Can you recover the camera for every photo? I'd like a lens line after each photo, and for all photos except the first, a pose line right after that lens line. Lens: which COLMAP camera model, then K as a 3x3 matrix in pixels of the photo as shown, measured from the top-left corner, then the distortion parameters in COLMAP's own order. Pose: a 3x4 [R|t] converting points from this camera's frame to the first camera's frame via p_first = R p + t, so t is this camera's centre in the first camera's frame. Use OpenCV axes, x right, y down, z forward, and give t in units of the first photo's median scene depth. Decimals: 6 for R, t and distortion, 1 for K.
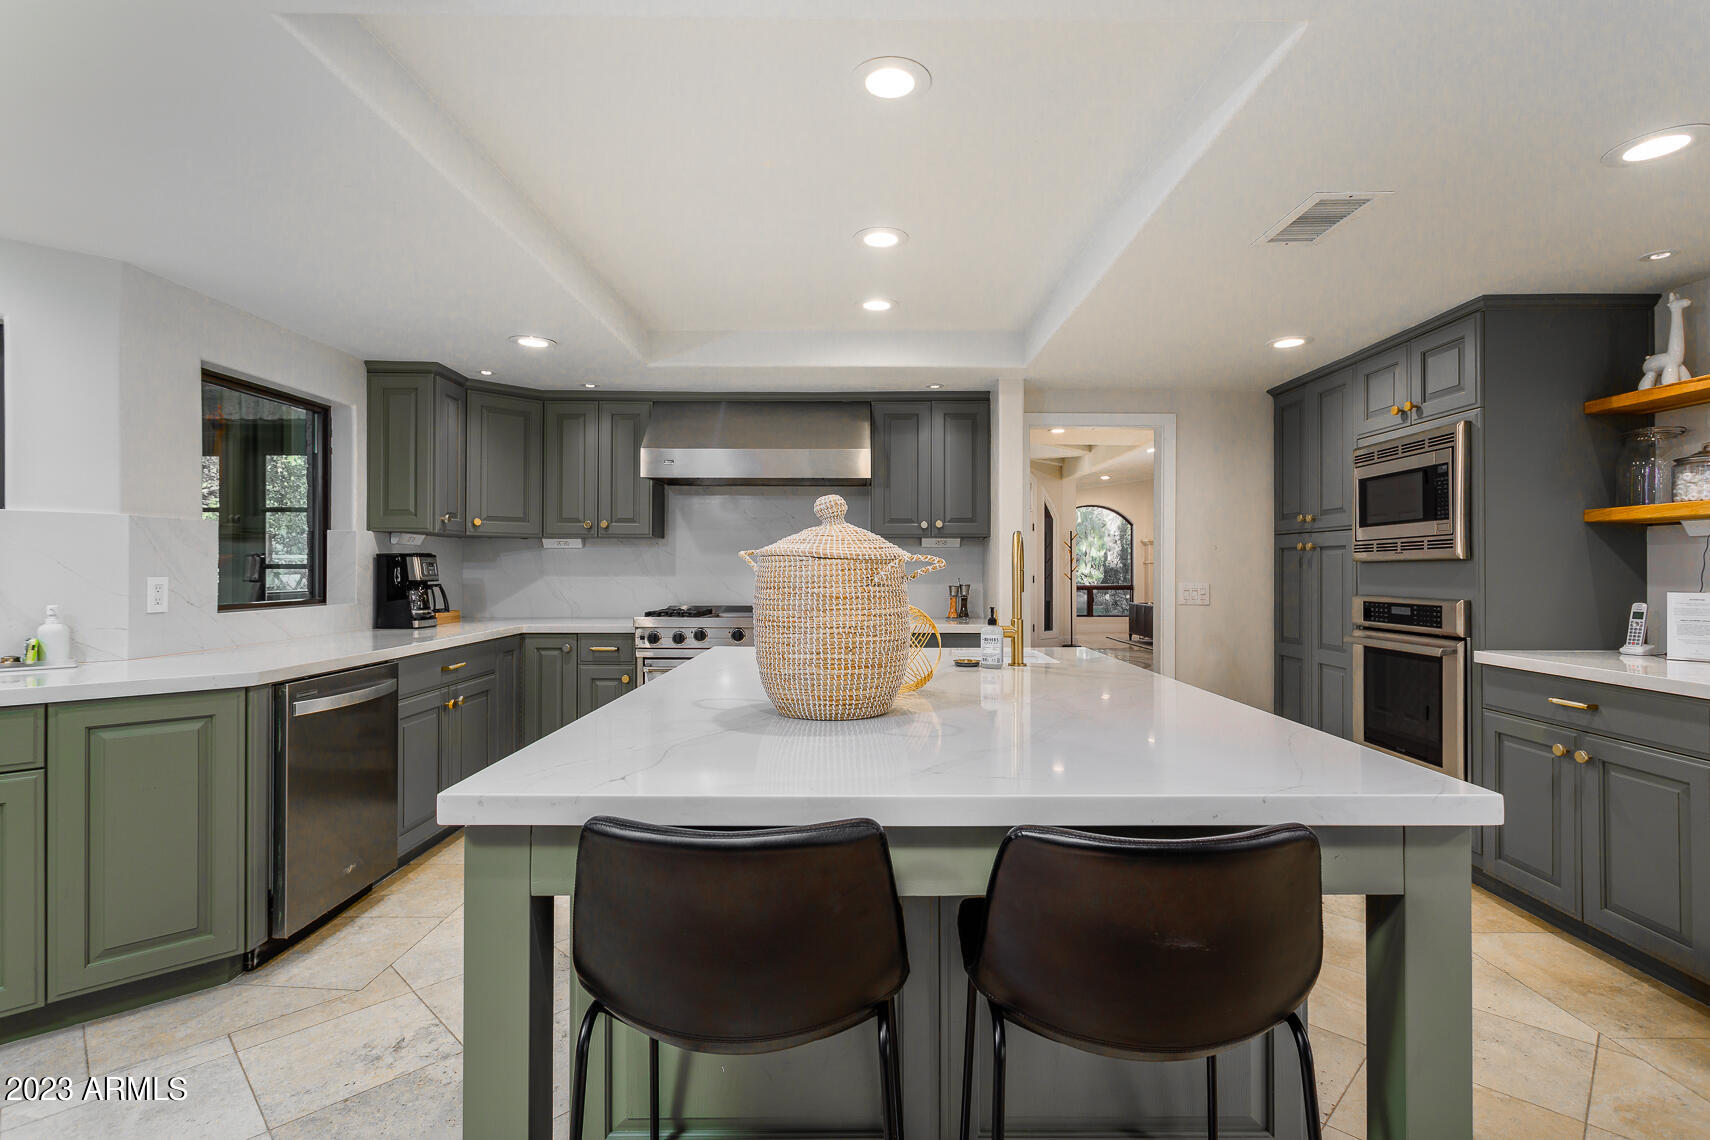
lens RADIAL K [[815.6, 0, 855.0], [0, 815.6, 570.0], [0, 0, 1]] dist [0.016080, 0.000113]
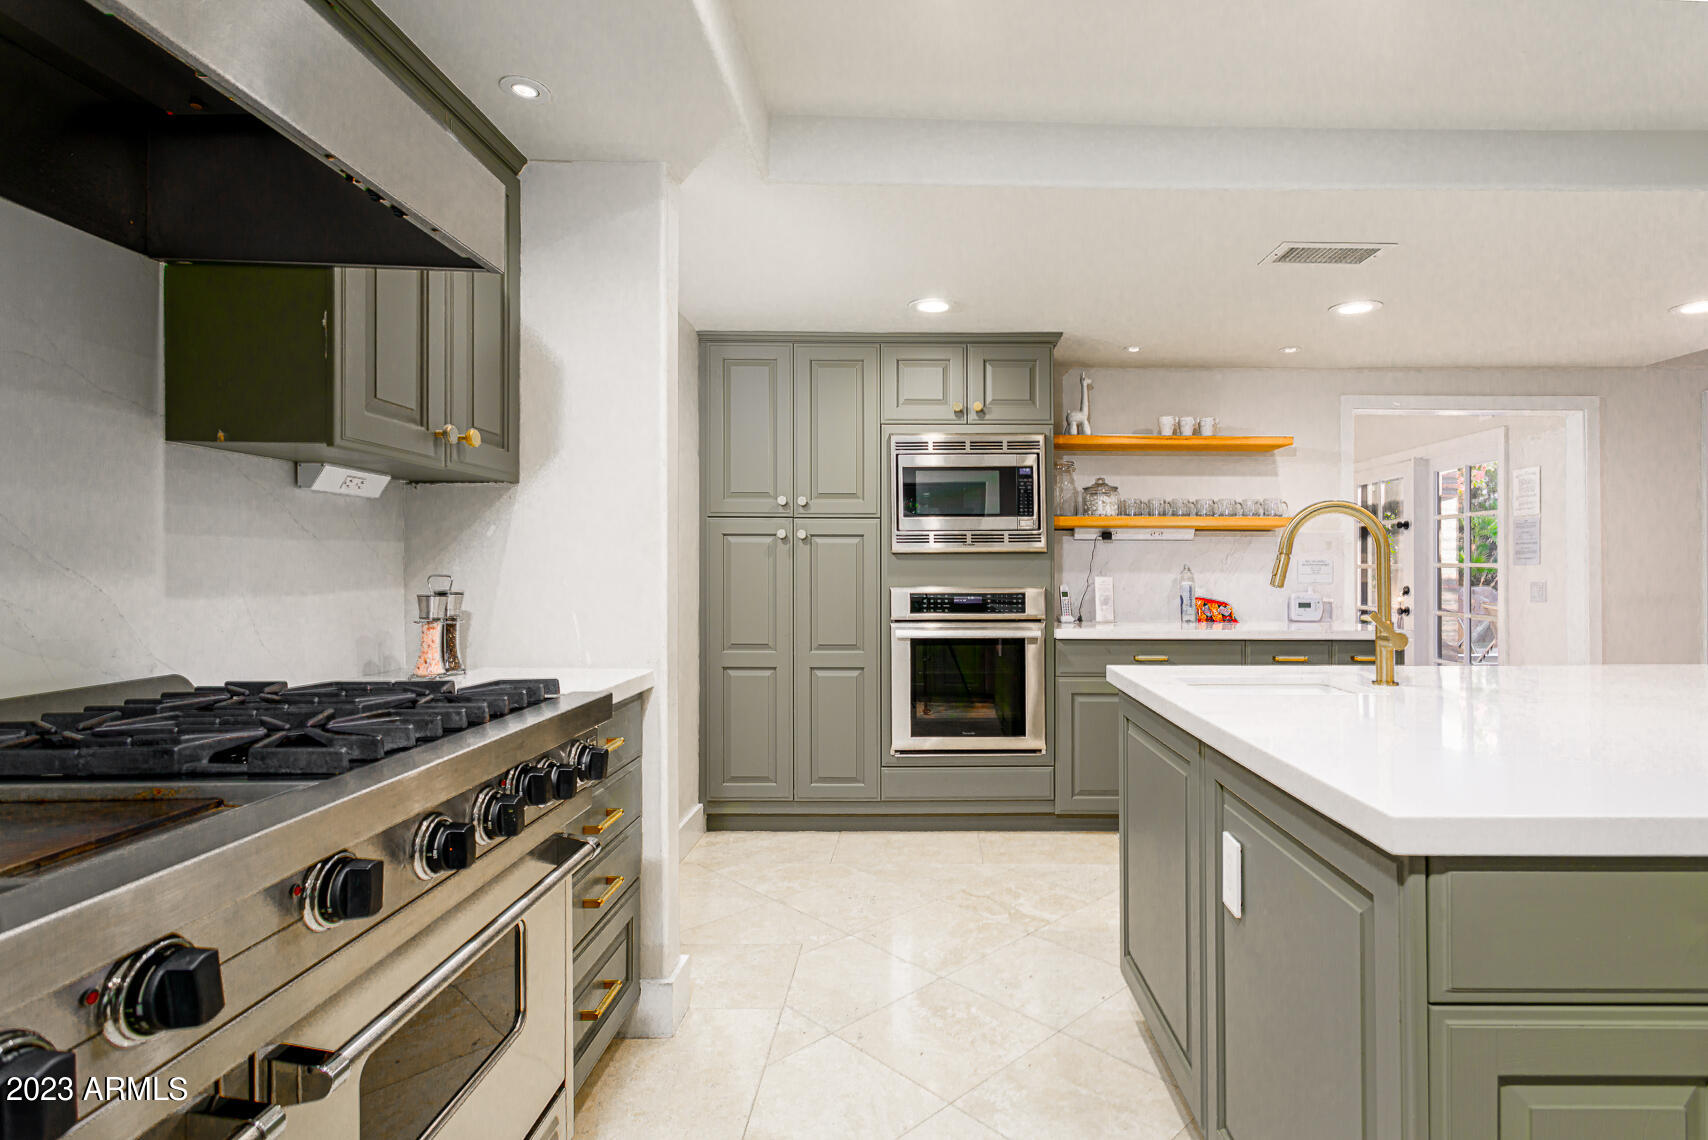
lens RADIAL K [[836.0, 0, 857.0], [0, 836.0, 550.1], [0, 0, 1]] dist [0.000606, 0.000145]
pose [[-0.052693, 0.010716, 0.998553, -0.405698], [0.004858, 0.999933, -0.010475, -0.003806], [-0.998599, 0.004299, -0.052741, 1.259947]]
